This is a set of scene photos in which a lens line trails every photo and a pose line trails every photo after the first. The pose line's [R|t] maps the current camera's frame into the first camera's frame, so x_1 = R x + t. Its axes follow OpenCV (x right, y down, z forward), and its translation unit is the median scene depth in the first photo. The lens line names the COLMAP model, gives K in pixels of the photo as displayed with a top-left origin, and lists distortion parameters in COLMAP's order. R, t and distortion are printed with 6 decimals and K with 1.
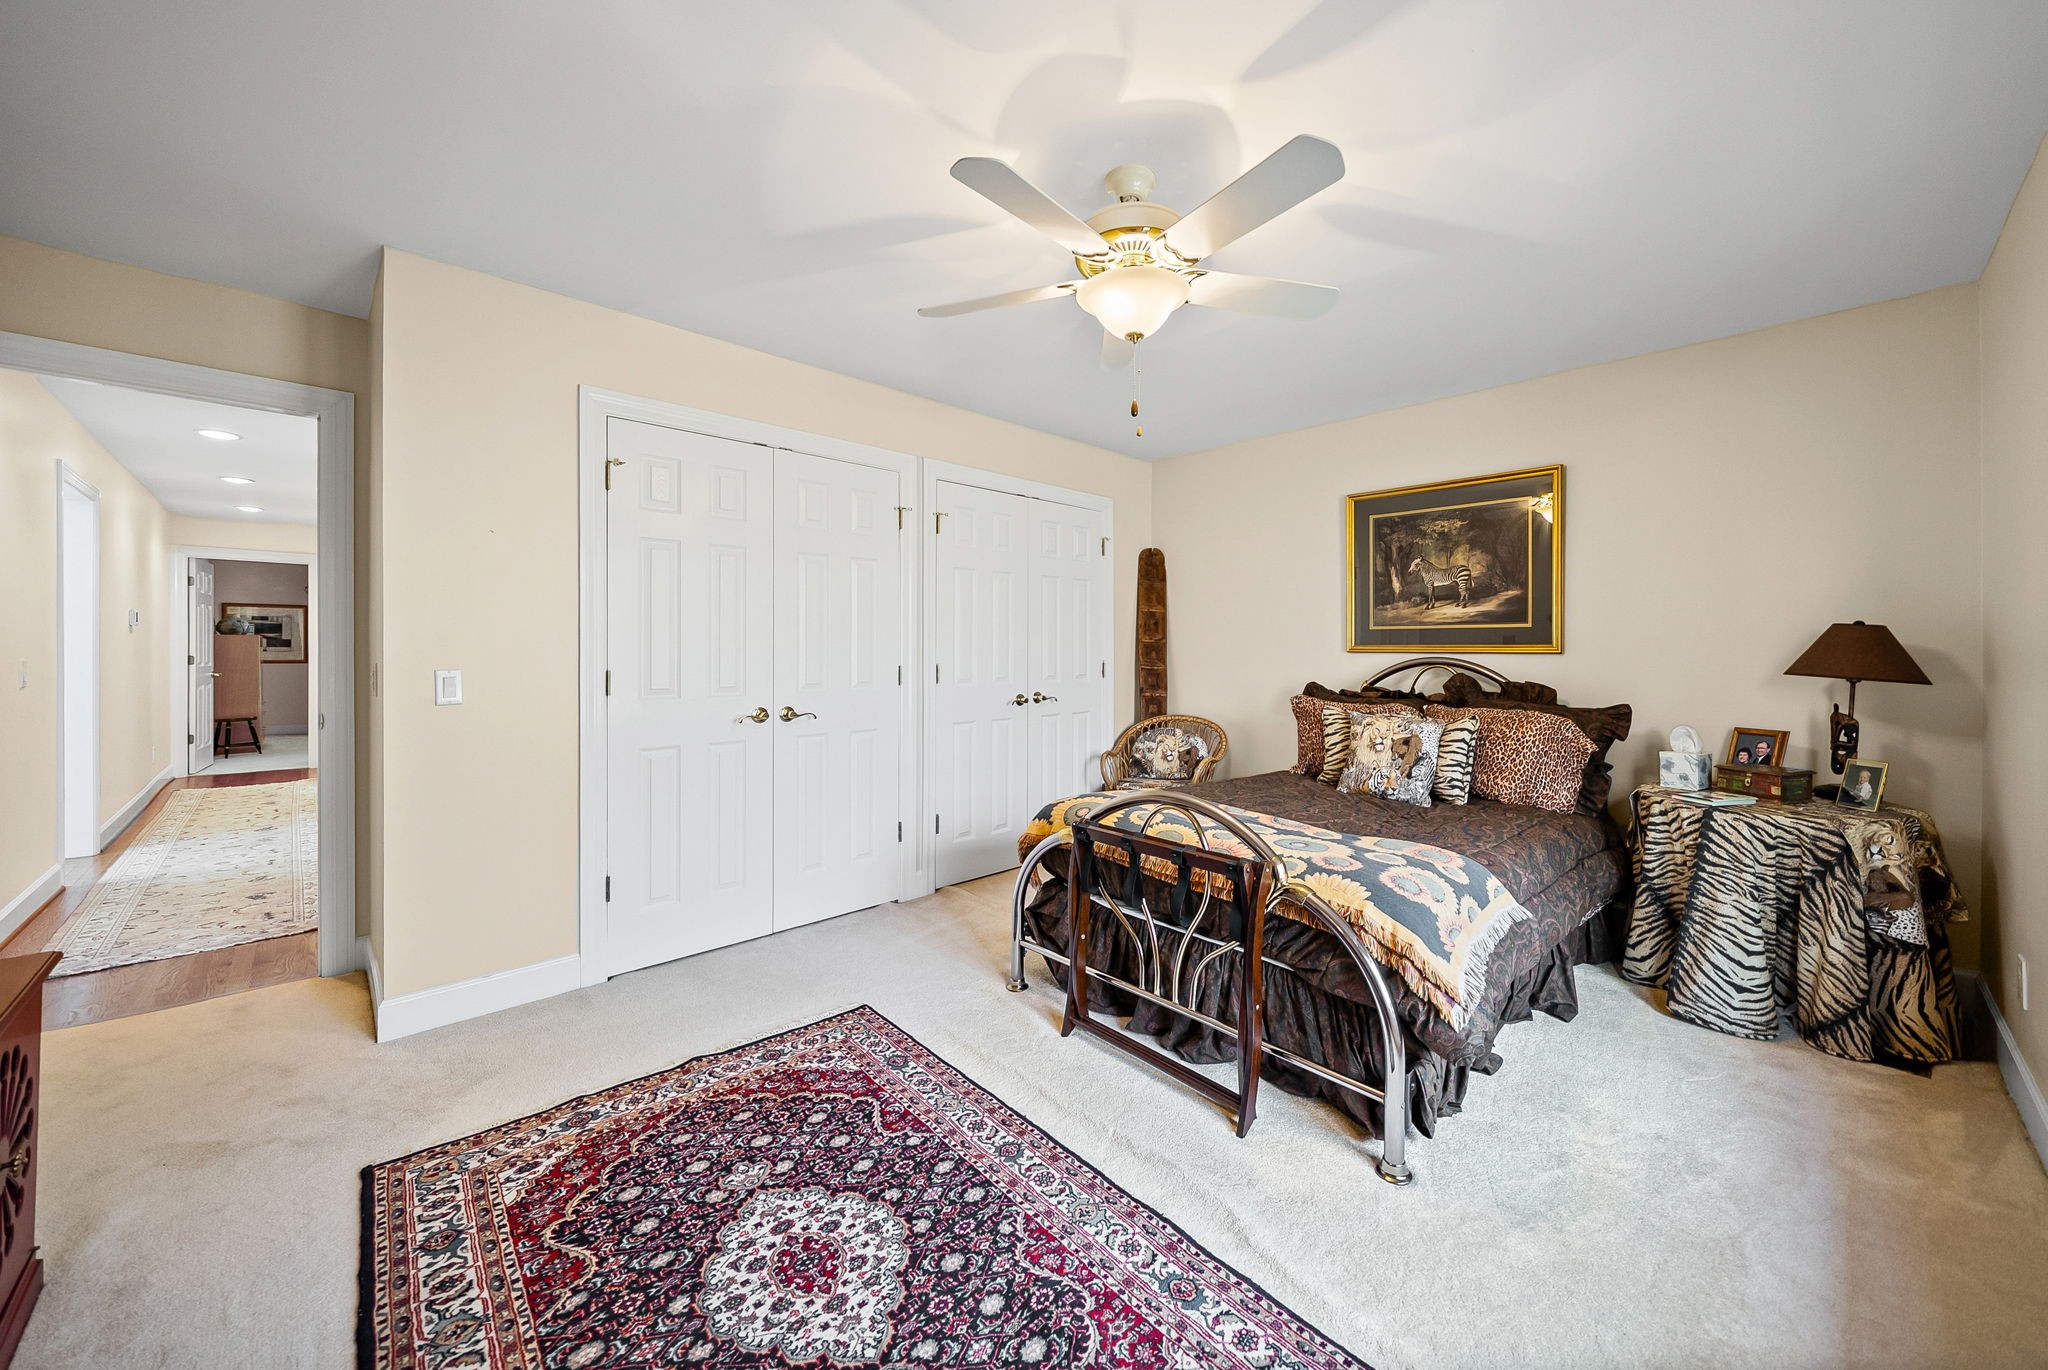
lens RADIAL K [[785.7, 0, 1042.4], [0, 785.7, 649.0], [0, 0, 1]] dist [-0.000515, 0.000164]
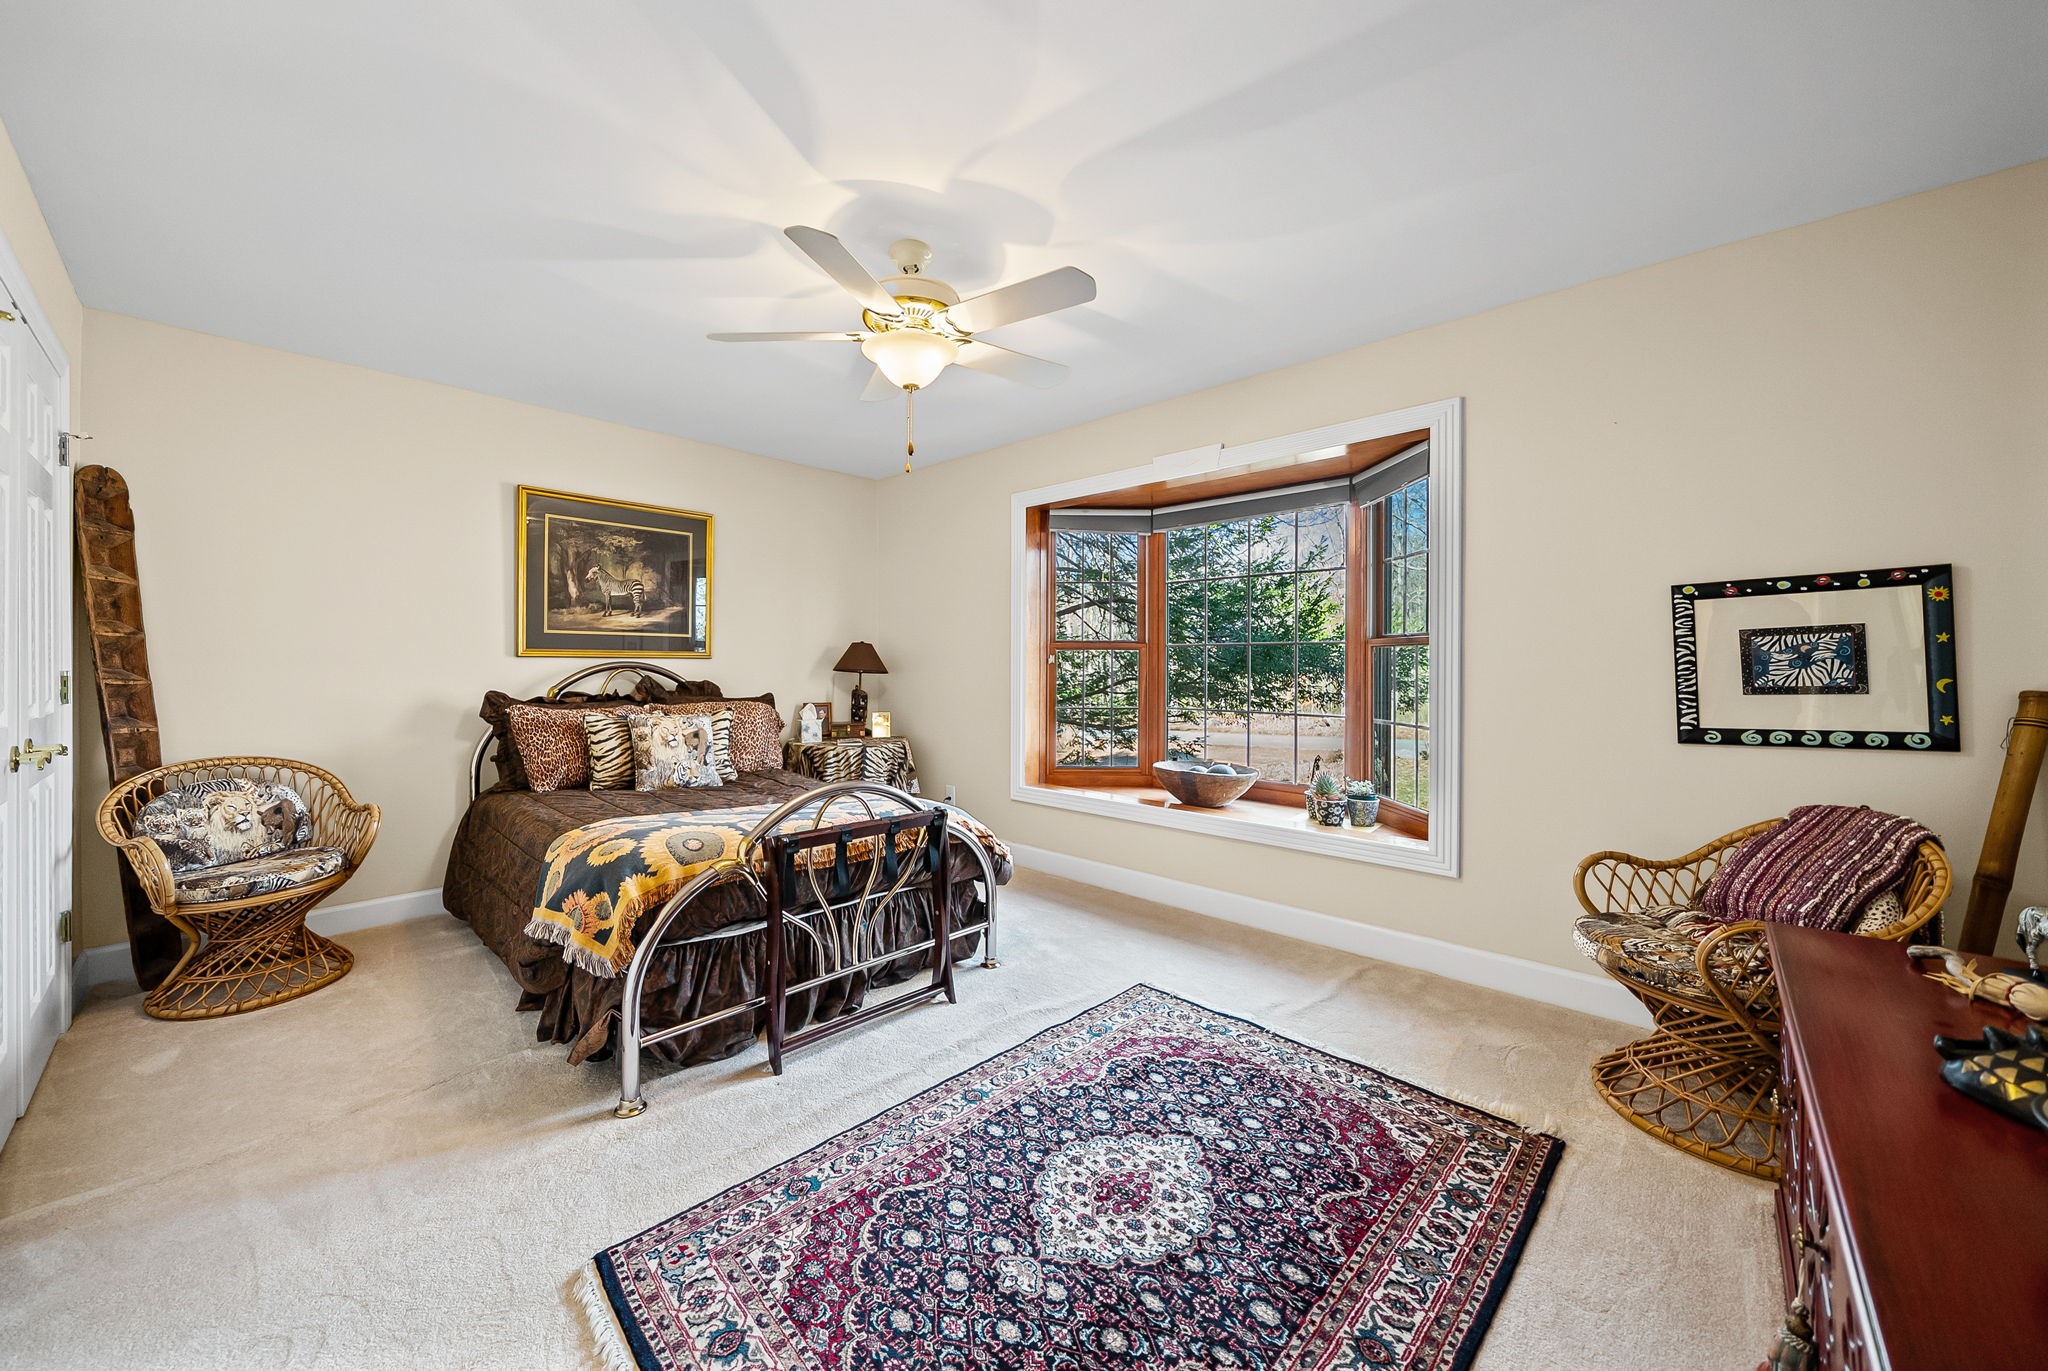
lens RADIAL K [[749.6, 0, 1036.5], [0, 749.6, 658.4], [0, 0, 1]] dist [-0.002853, -0.000113]
pose [[-0.089559, 0.001701, 0.995980, -0.885332], [-0.005162, 0.999984, -0.002172, 0.008378], [-0.995968, -0.005336, -0.089549, 0.794494]]
